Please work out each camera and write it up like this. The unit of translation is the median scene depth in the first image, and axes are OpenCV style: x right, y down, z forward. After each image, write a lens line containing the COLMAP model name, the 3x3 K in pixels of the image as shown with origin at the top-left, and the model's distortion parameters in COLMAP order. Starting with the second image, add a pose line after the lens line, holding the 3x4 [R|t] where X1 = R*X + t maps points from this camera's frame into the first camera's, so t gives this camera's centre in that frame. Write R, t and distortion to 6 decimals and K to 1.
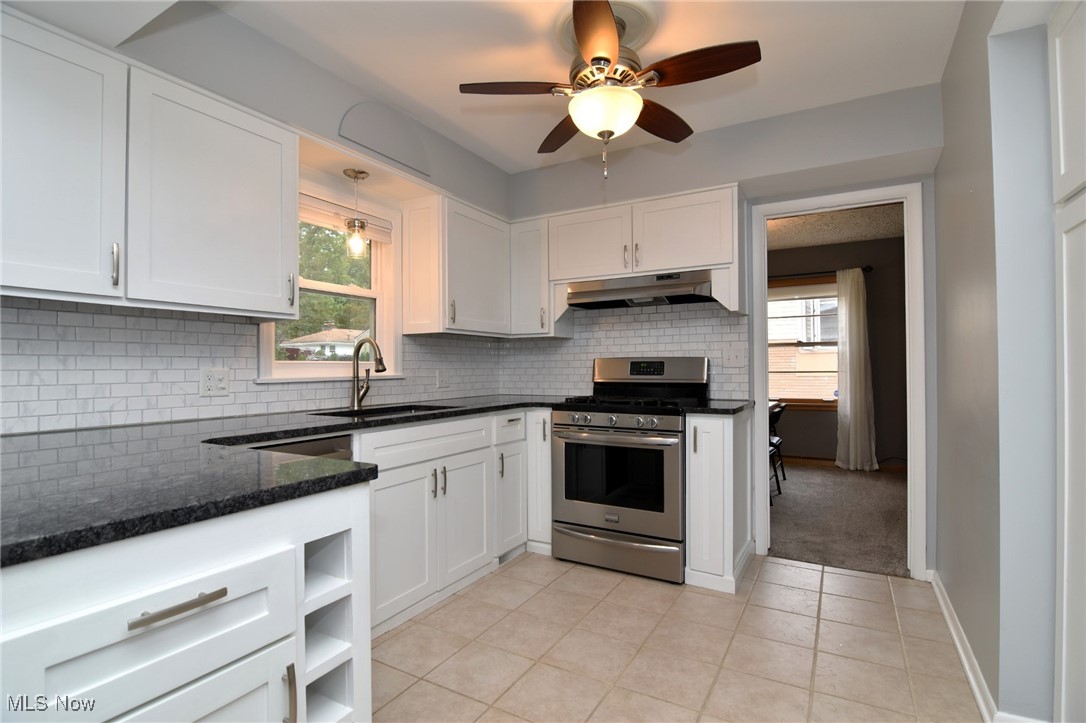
lens RADIAL K [[515.9, 0, 543.0], [0, 515.9, 361.5], [0, 0, 1]] dist [-0.000511, -0.014095]
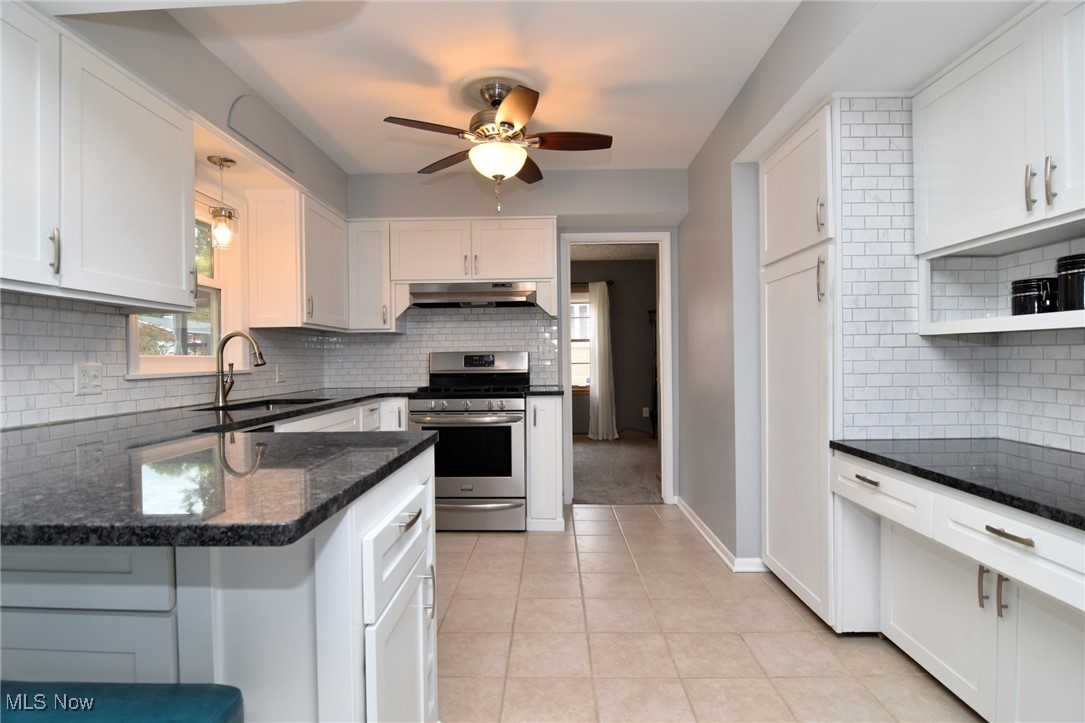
lens RADIAL K [[515.4, 0, 542.5], [0, 515.4, 361.5], [0, 0, 1]] dist [-0.000511, -0.014095]
pose [[0.883546, -0.006757, 0.468295, -0.256024], [0.000801, 0.999916, 0.012917, -0.000857], [-0.468343, -0.011038, 0.883478, -0.120561]]
